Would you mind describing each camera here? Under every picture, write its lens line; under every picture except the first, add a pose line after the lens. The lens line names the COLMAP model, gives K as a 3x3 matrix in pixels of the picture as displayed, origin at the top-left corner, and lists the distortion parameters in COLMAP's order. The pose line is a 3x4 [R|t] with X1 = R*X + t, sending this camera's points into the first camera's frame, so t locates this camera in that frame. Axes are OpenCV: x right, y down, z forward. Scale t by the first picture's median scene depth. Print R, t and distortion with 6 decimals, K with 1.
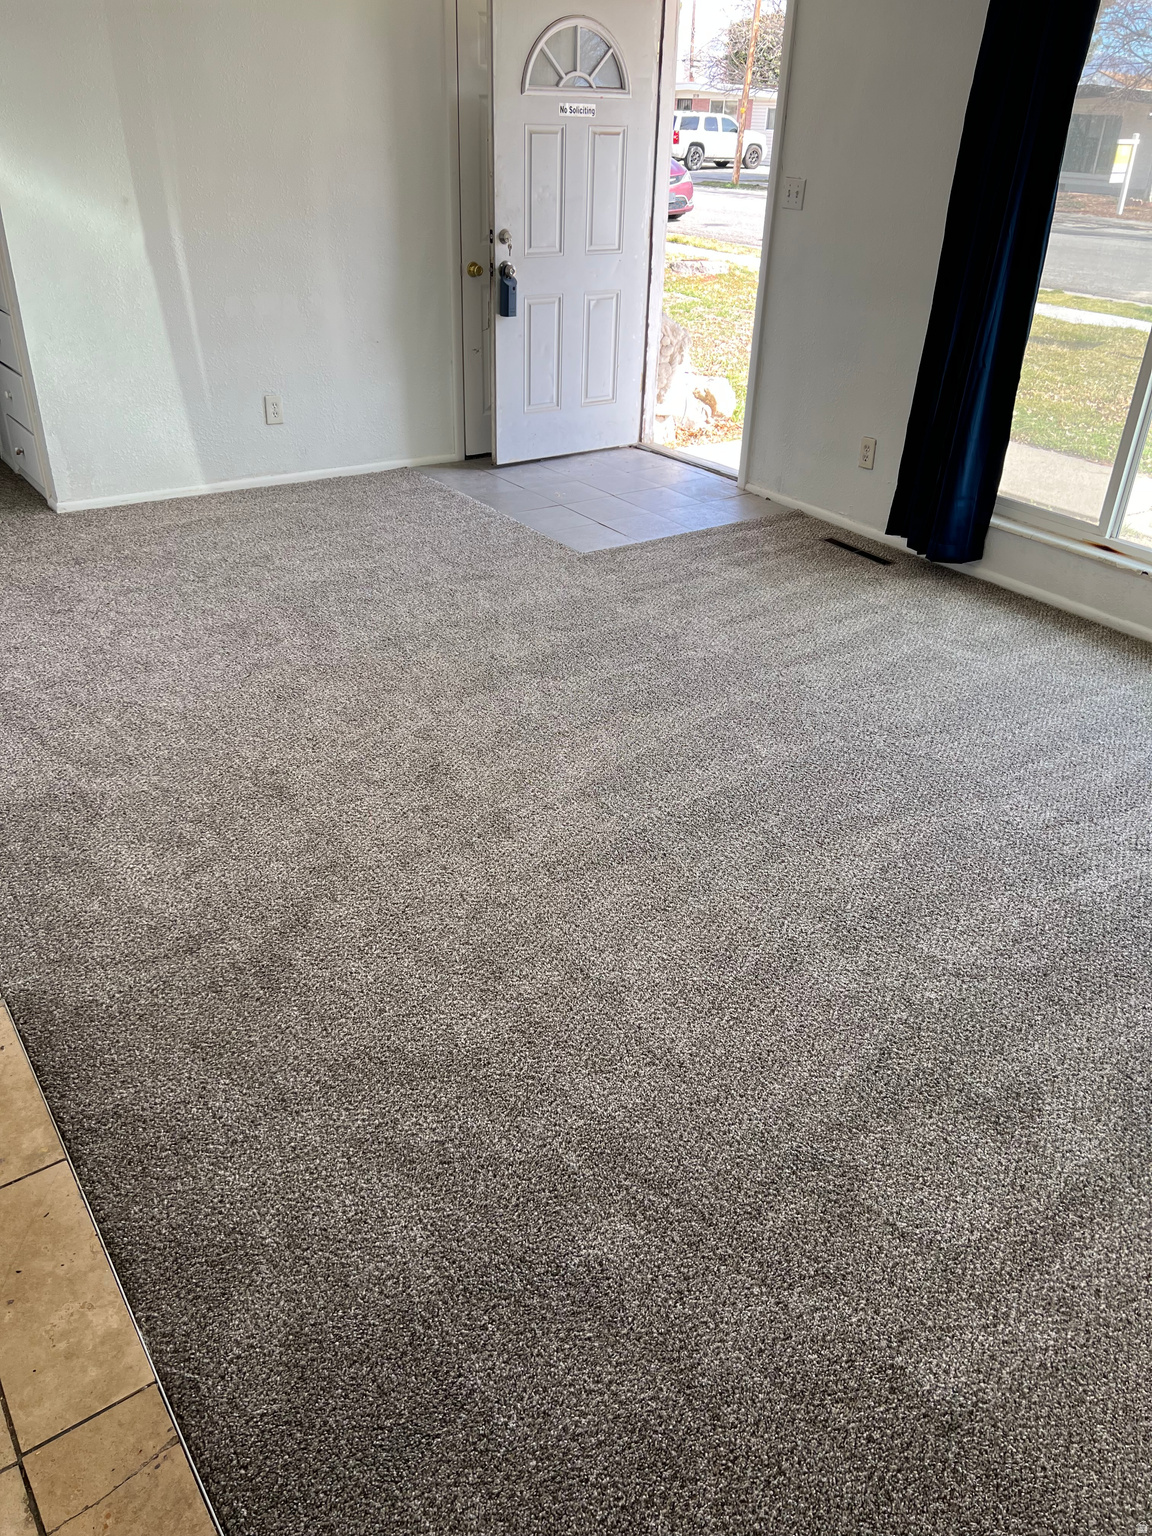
lens RADIAL K [[1150.7, 0, 575.9], [0, 1150.7, 768.2], [0, 0, 1]] dist [0.001981, -0.001155]
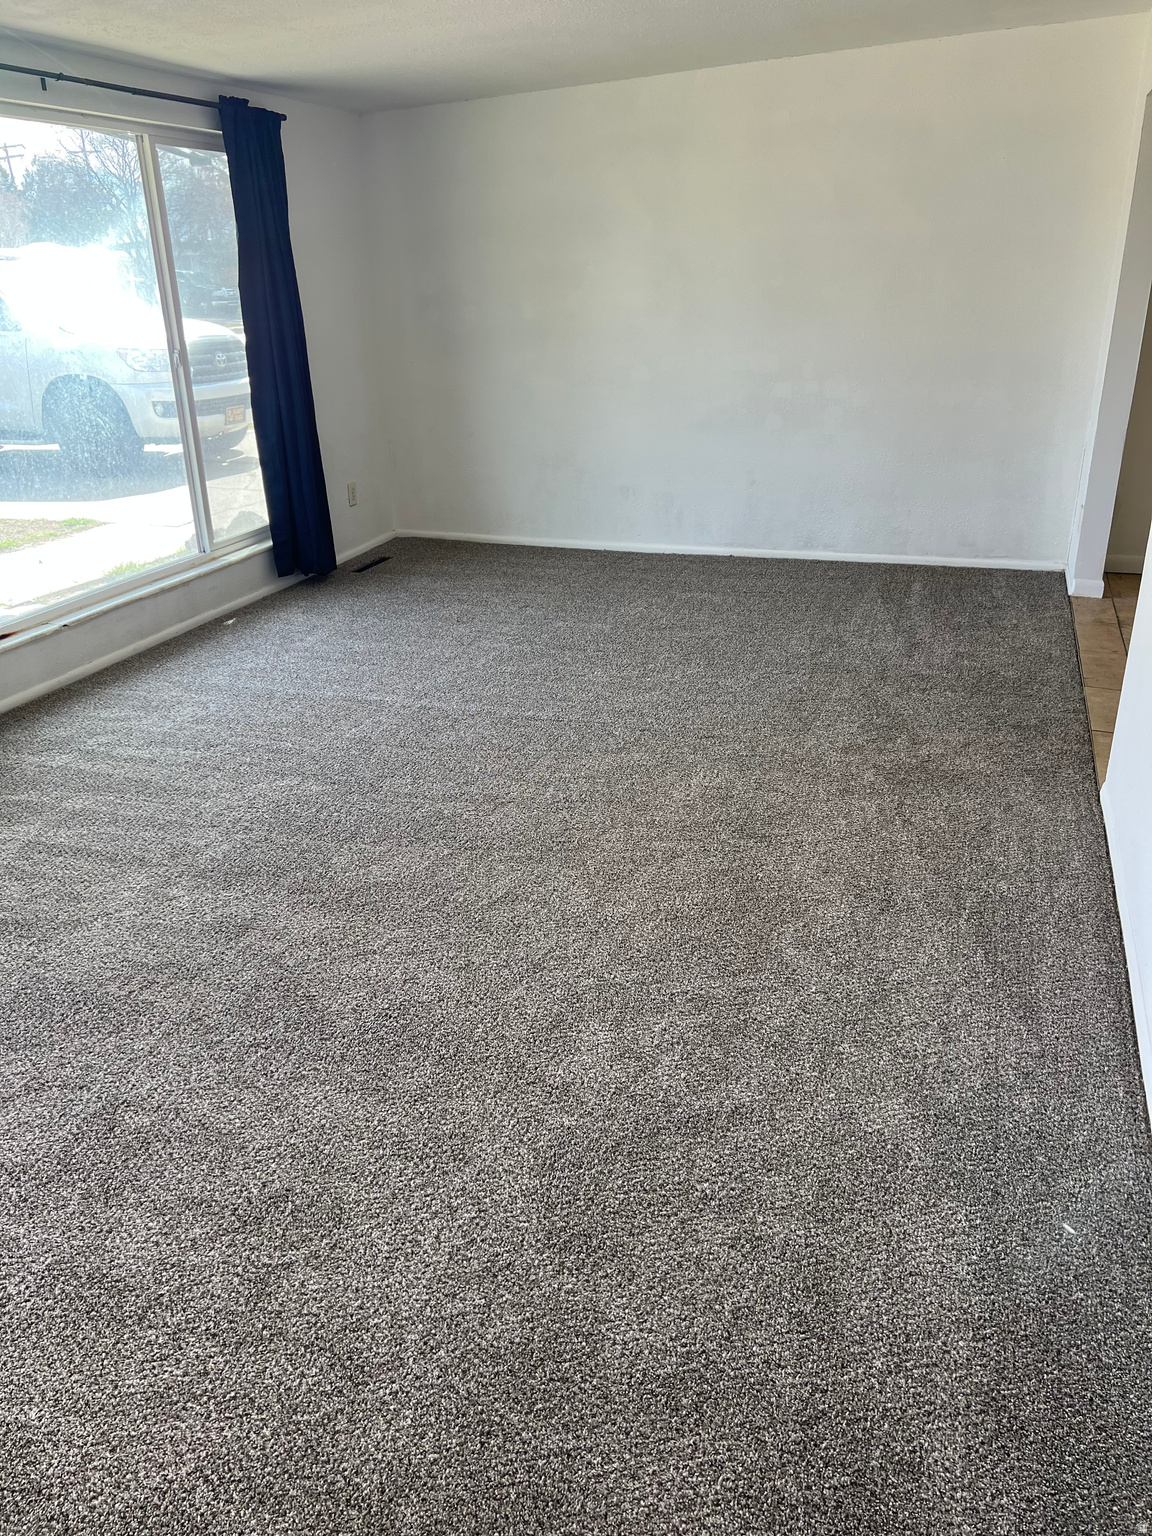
lens RADIAL K [[1150.7, 0, 575.9], [0, 1150.7, 768.2], [0, 0, 1]] dist [0.001981, -0.001155]
pose [[-0.563201, -0.327058, 0.758840, -0.629305], [0.436976, 0.661540, 0.609440, -0.522040], [-0.701325, 0.674832, -0.229663, 0.993793]]
